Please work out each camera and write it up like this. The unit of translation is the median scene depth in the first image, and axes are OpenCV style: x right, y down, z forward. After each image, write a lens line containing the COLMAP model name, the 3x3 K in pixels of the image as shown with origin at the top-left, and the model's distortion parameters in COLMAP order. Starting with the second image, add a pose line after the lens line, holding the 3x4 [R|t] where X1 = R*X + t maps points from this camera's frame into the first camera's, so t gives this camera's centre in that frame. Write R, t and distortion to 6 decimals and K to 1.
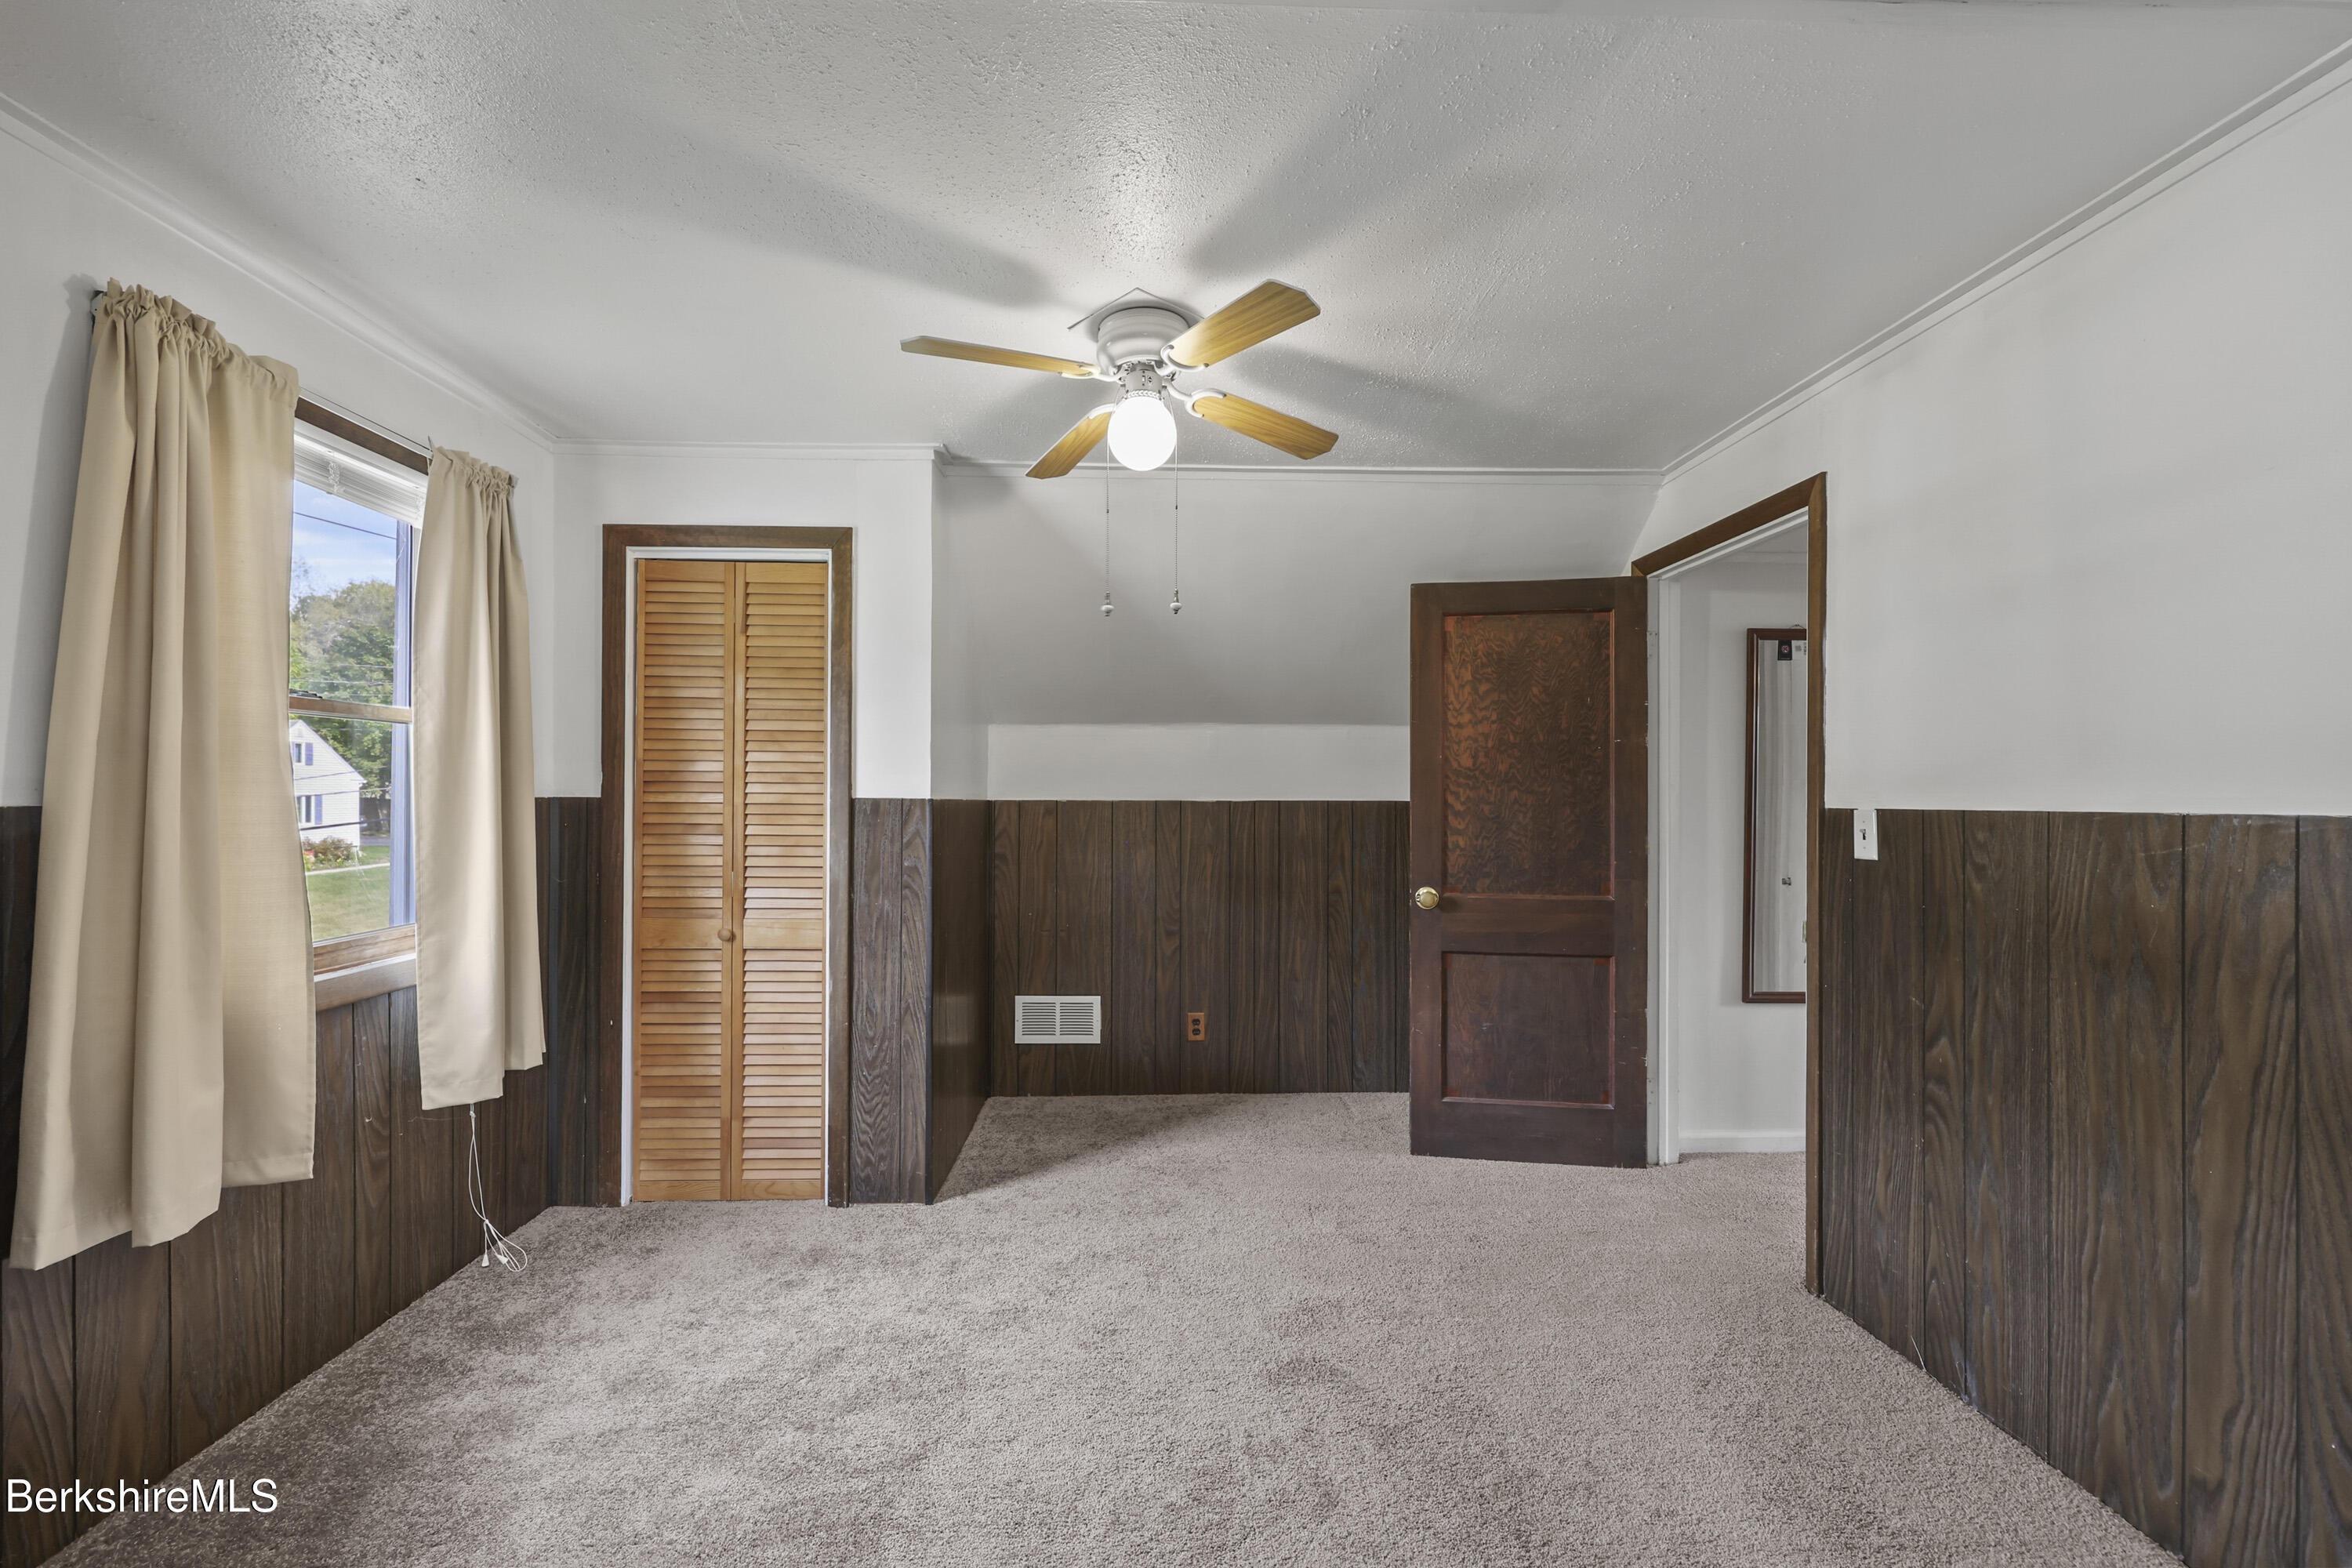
lens RADIAL K [[948.8, 0, 1176.0], [0, 948.8, 784.0], [0, 0, 1]] dist [0.001318, 0.000474]
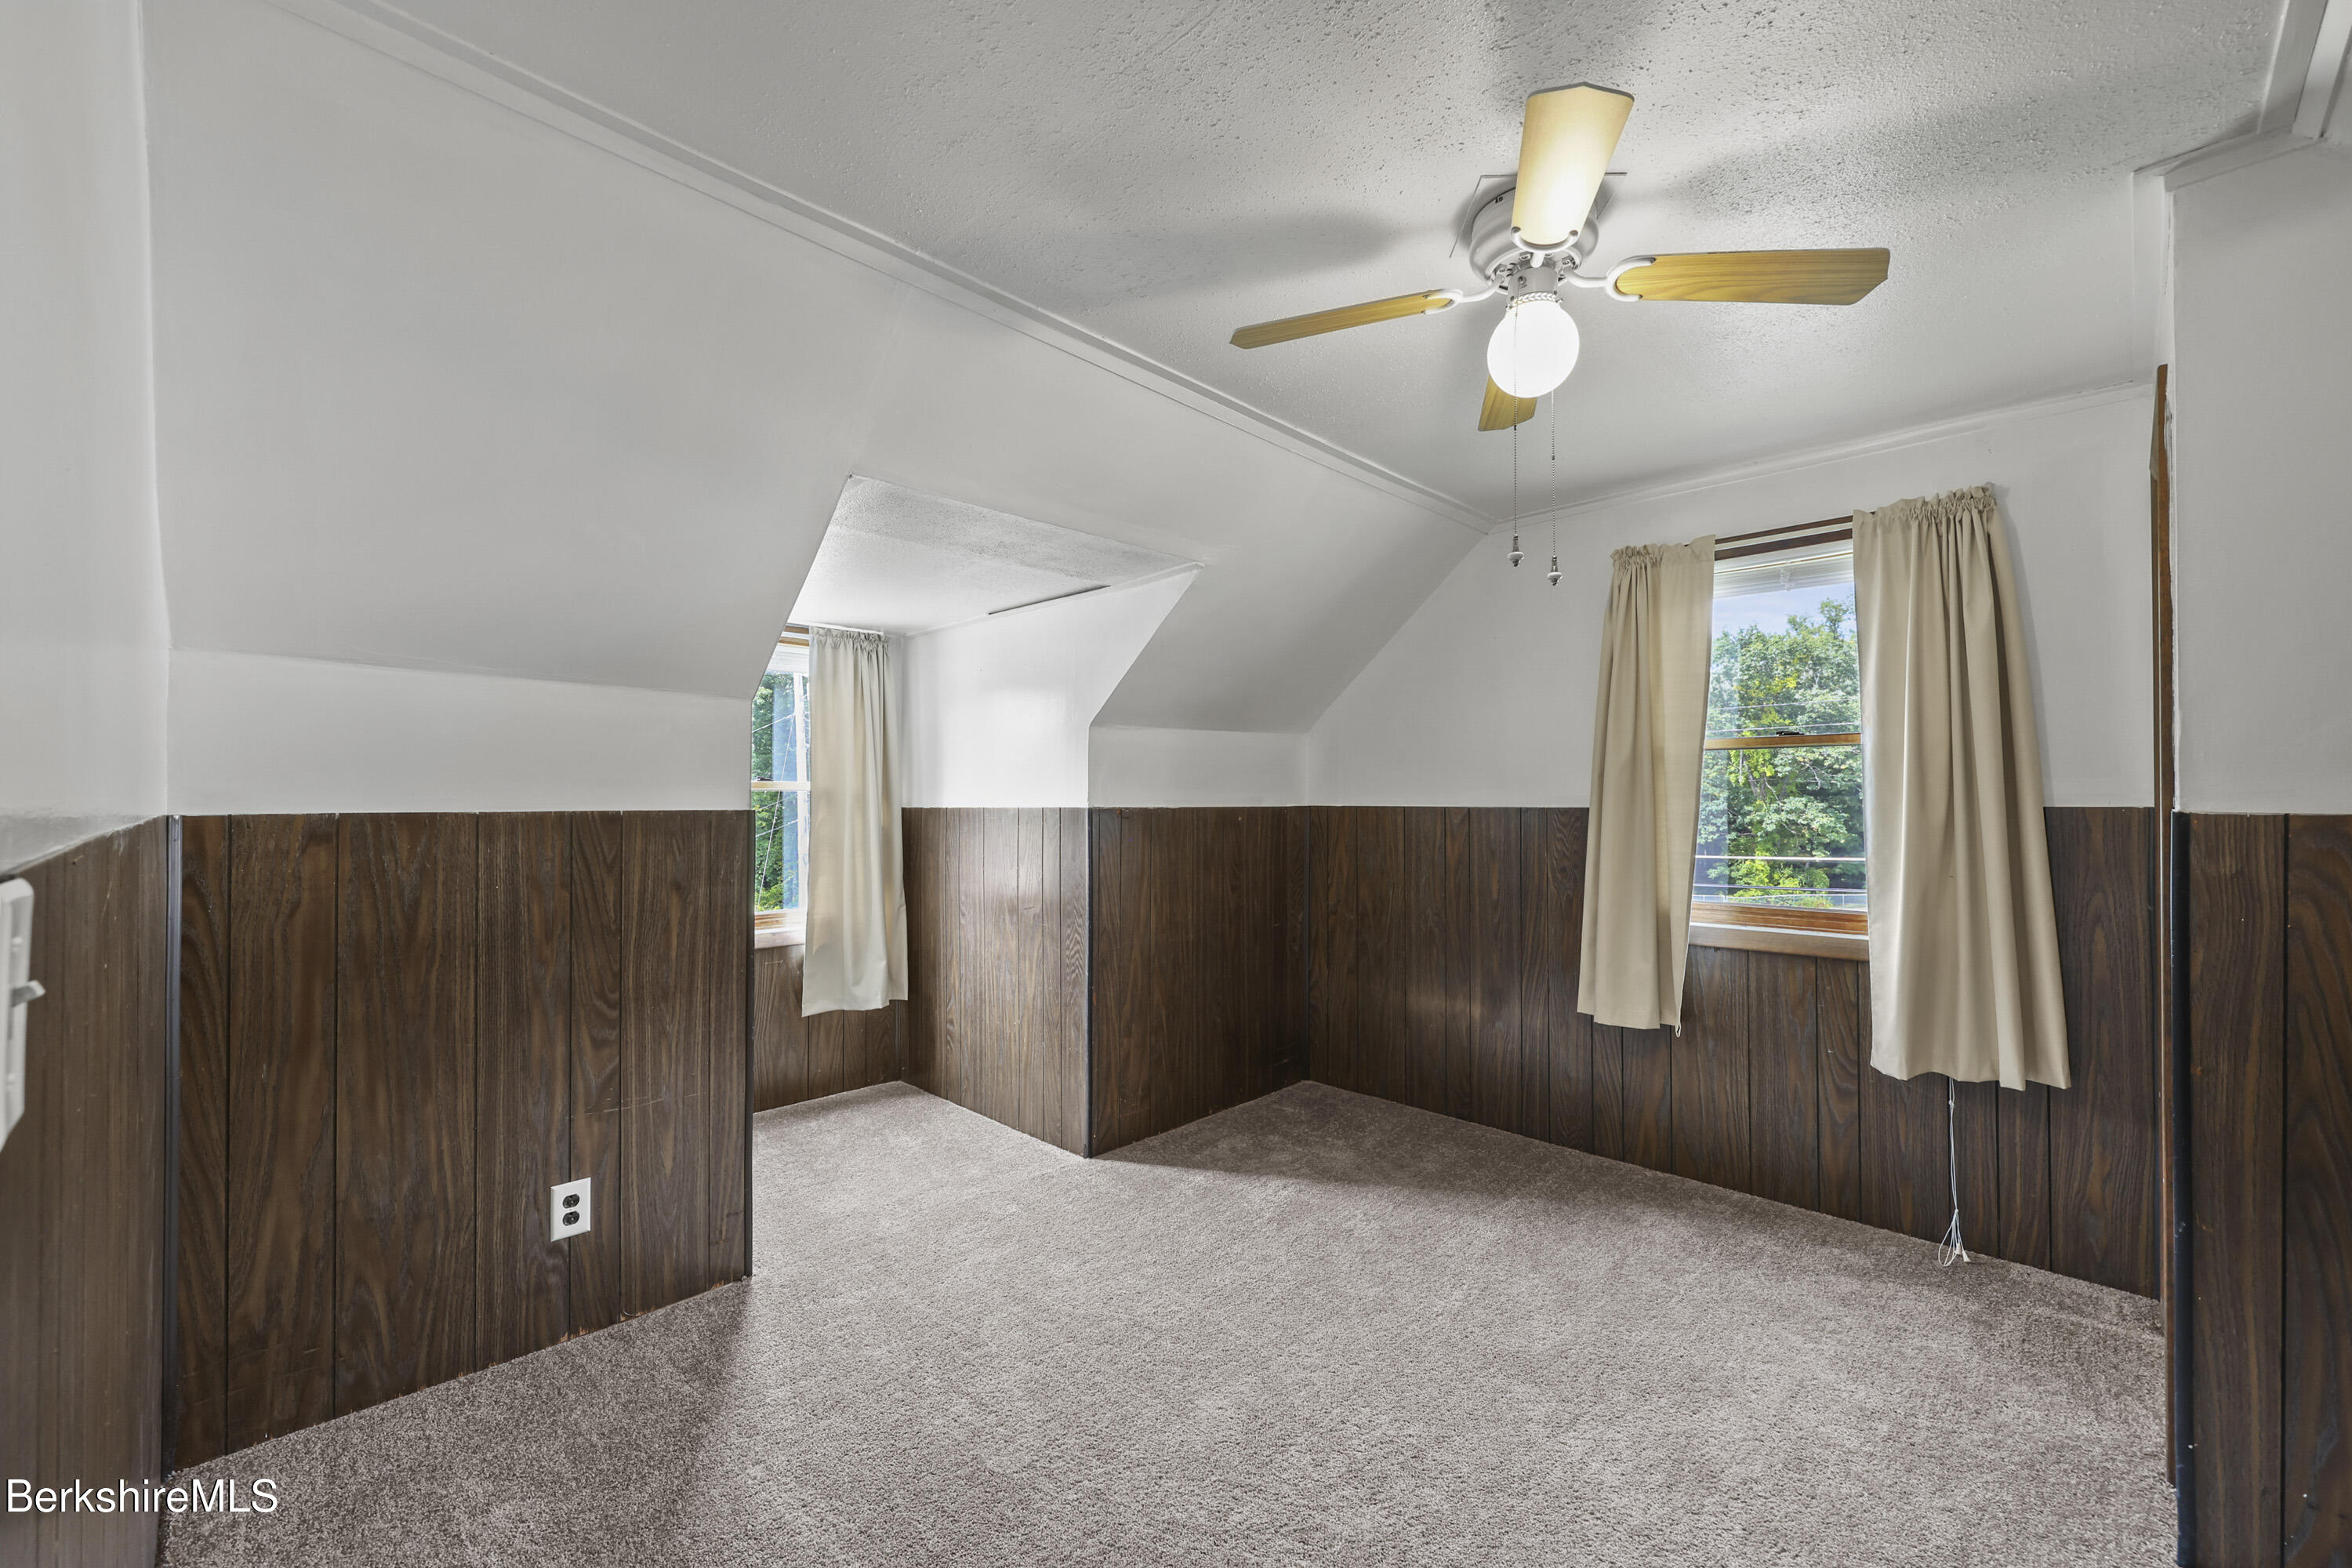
lens RADIAL K [[948.8, 0, 1176.0], [0, 948.8, 784.0], [0, 0, 1]] dist [0.001318, 0.000474]
pose [[-0.721770, -0.003531, -0.692124, 0.719896], [0.011673, 0.999783, -0.017274, -0.001420], [0.692034, -0.020546, -0.721572, 1.363789]]
